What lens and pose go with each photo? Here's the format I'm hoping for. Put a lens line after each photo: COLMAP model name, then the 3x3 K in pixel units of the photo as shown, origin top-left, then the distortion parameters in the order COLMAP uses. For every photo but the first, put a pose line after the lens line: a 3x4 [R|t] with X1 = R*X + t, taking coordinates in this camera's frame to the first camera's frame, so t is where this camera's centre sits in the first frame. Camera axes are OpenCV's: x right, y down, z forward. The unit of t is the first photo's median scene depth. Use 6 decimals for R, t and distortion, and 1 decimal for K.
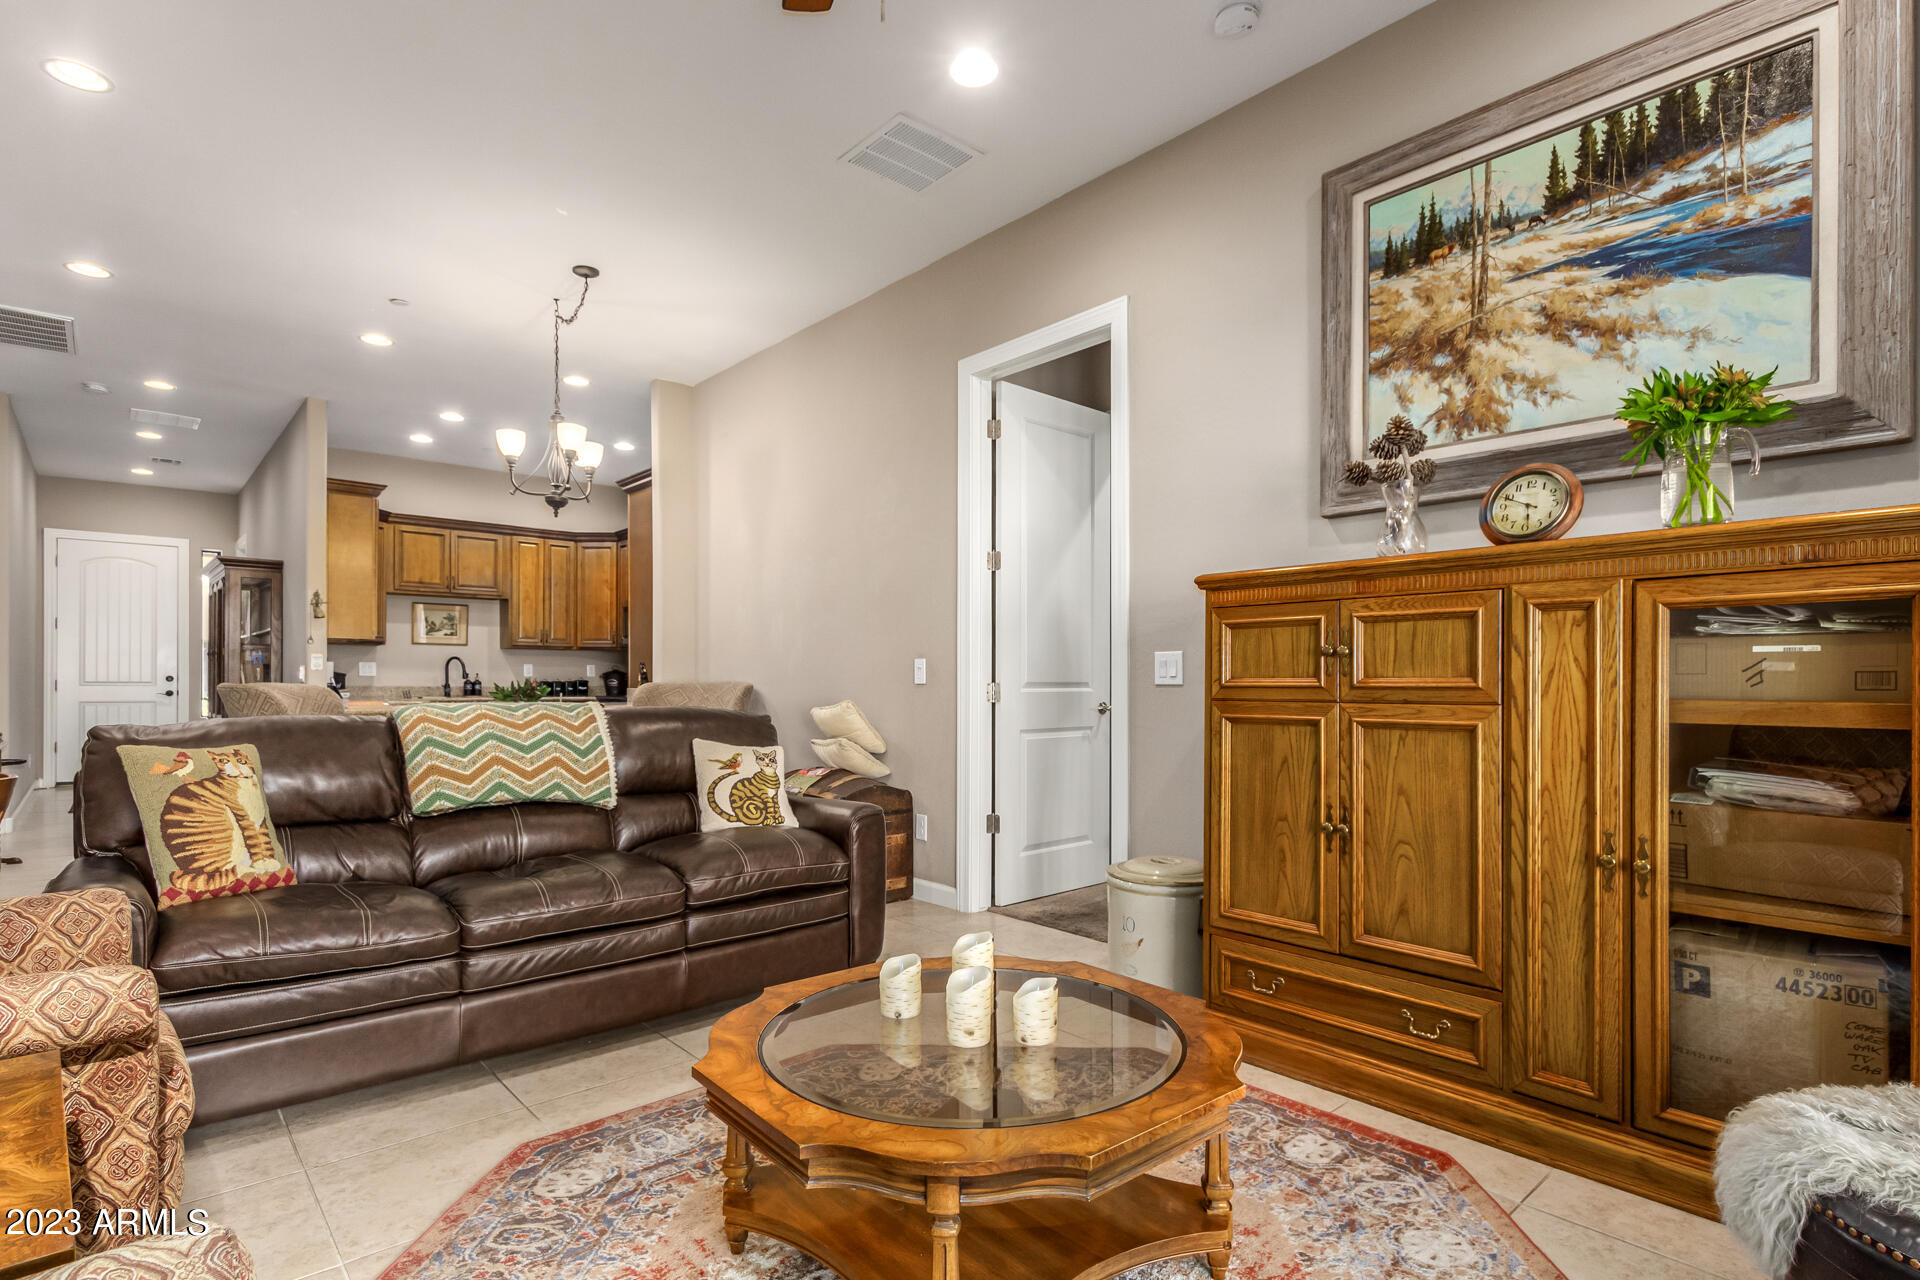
lens RADIAL K [[947.0, 0, 974.3], [0, 947.0, 683.0], [0, 0, 1]] dist [0.026226, -0.013237]
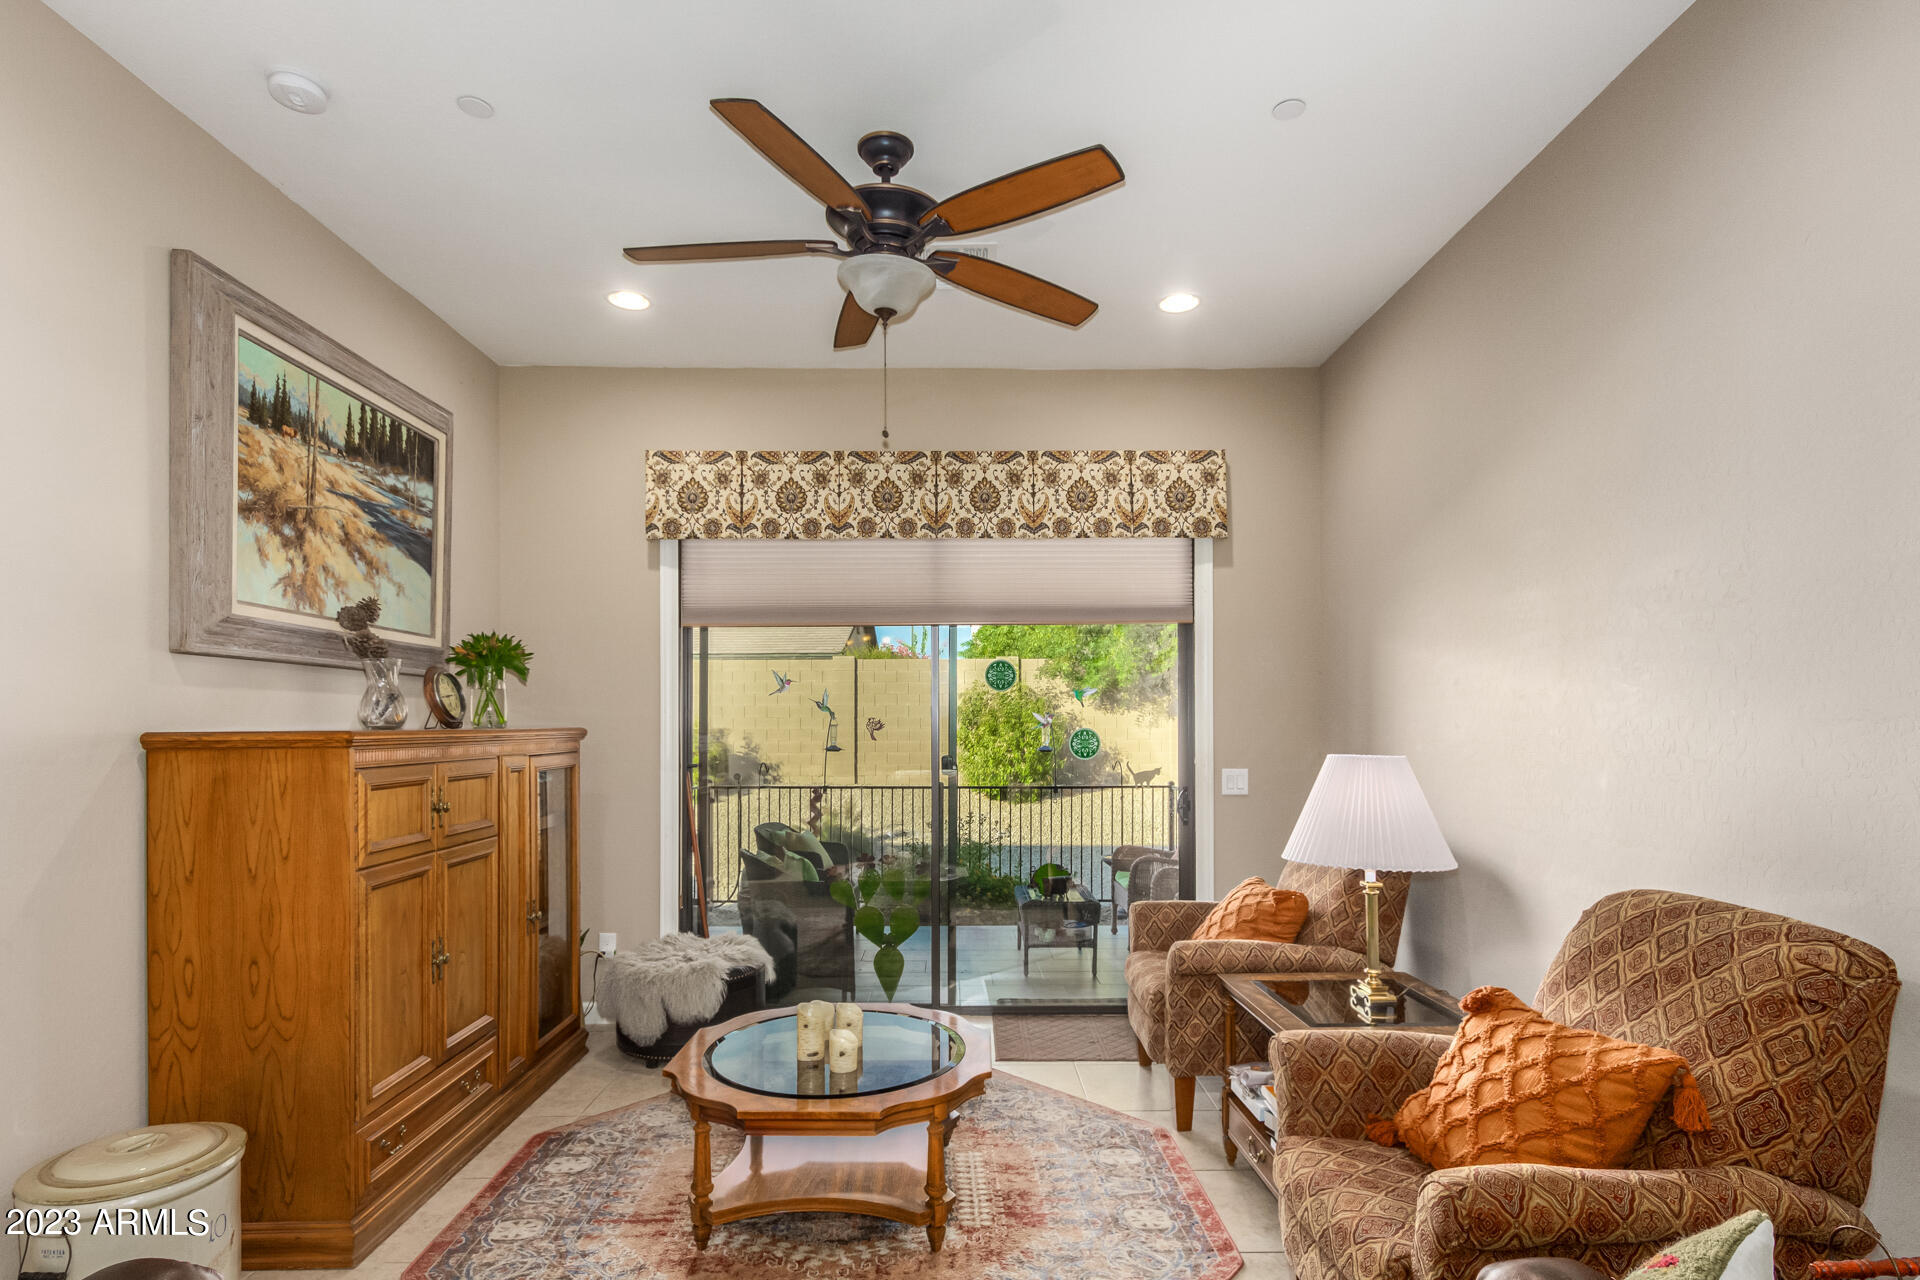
lens RADIAL K [[953.5, 0, 954.7], [0, 953.5, 714.7], [0, 0, 1]] dist [0.021165, 0.000221]
pose [[-0.746113, 0.007351, 0.665778, -0.787413], [0.003601, 0.999969, -0.007005, -0.122472], [-0.665809, -0.002829, -0.746117, 1.311879]]
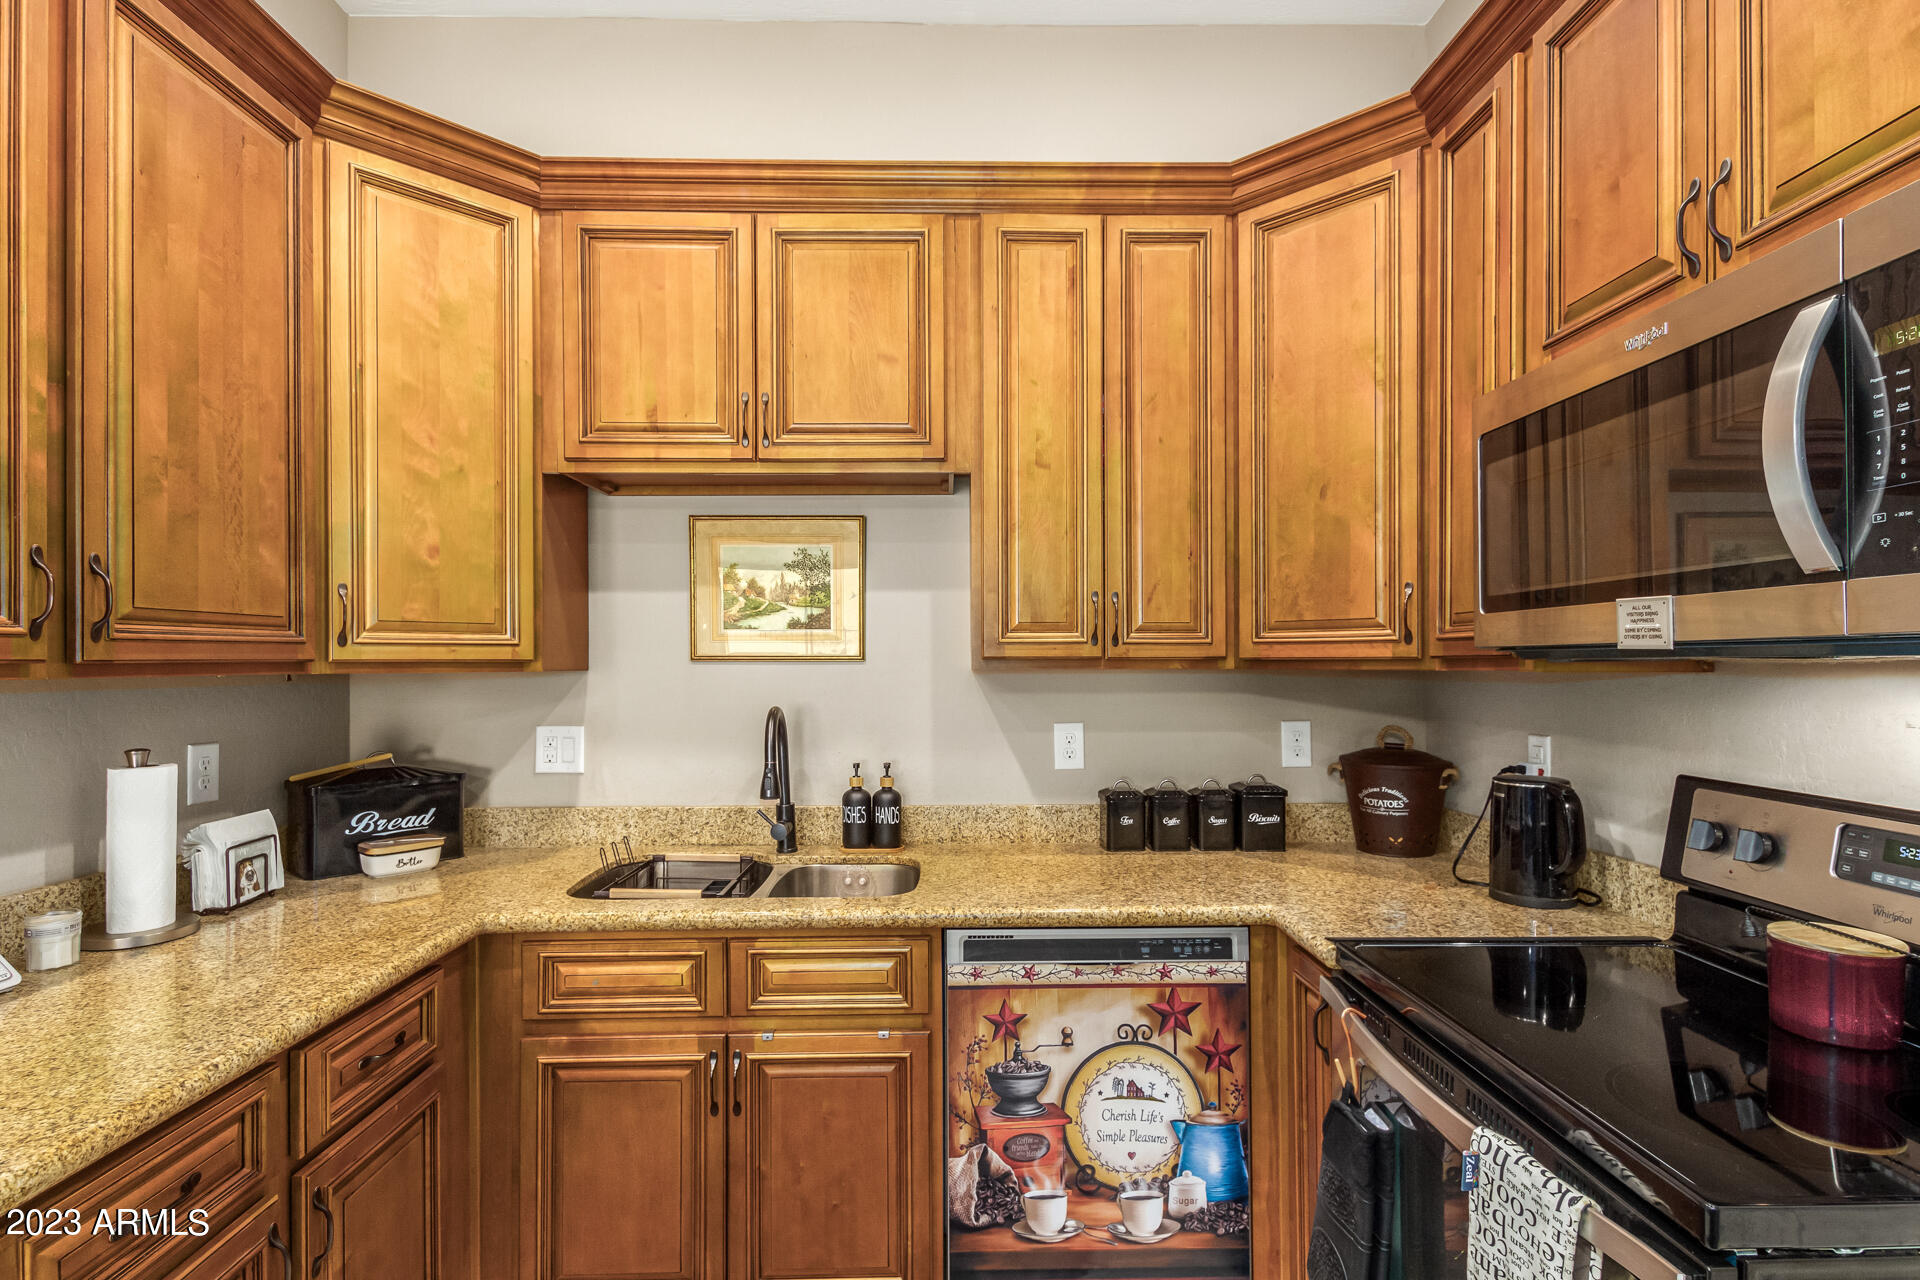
lens RADIAL K [[947.4, 0, 949.8], [0, 947.4, 658.0], [0, 0, 1]] dist [0.016574, -0.000056]
pose [[0.755790, -0.007467, -0.654771, -1.072591], [0.004001, 0.999969, -0.006785, -0.123746], [0.654802, 0.002508, 0.755797, 2.616776]]
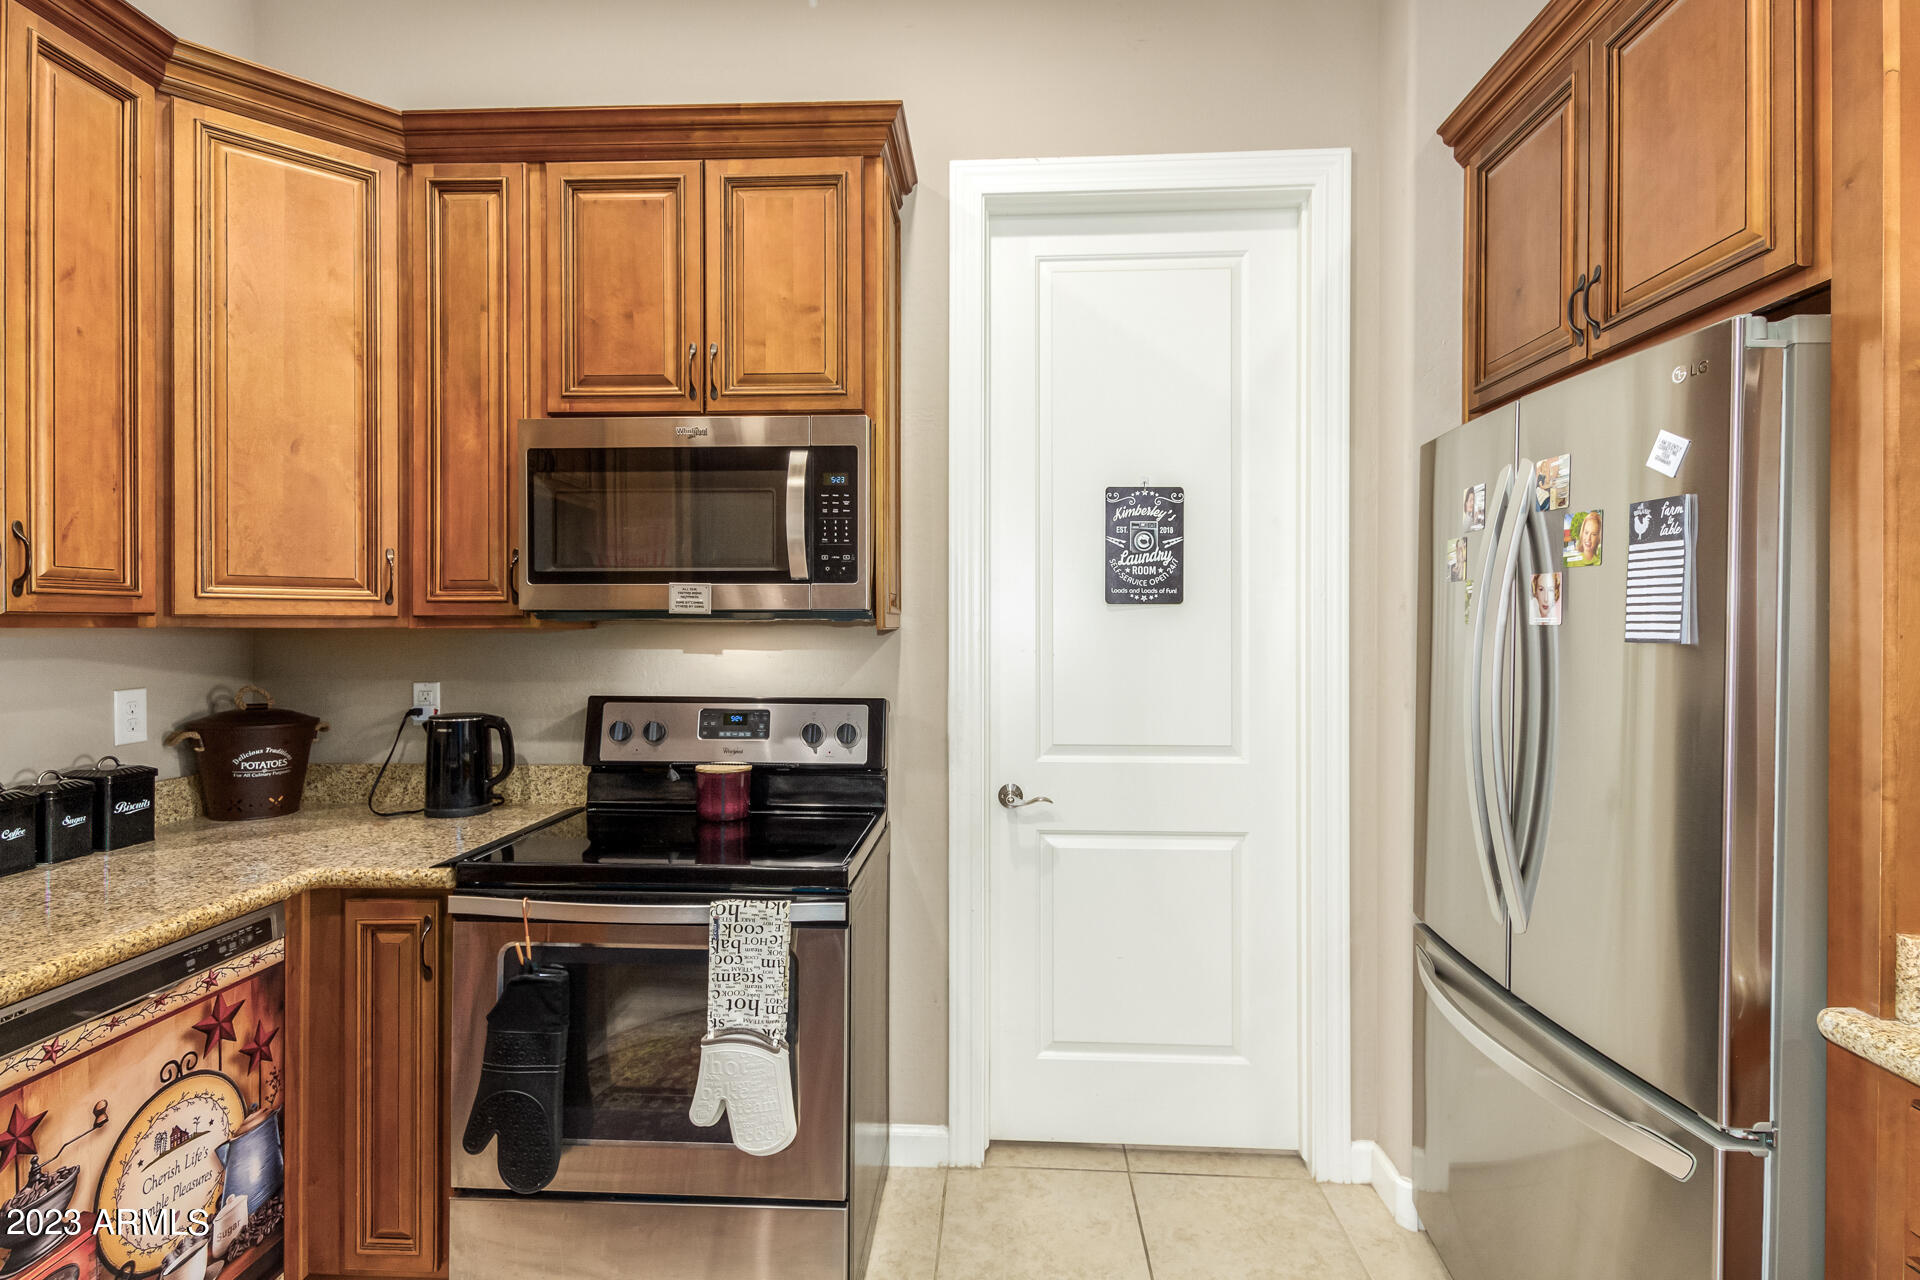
lens RADIAL K [[935.5, 0, 958.8], [0, 935.5, 625.1], [0, 0, 1]] dist [0.024555, -0.011226]
pose [[0.707043, -0.001455, 0.707169, -1.488535], [0.000008, 0.999998, 0.002049, -0.122140], [-0.707171, -0.001444, 0.707041, 2.497024]]
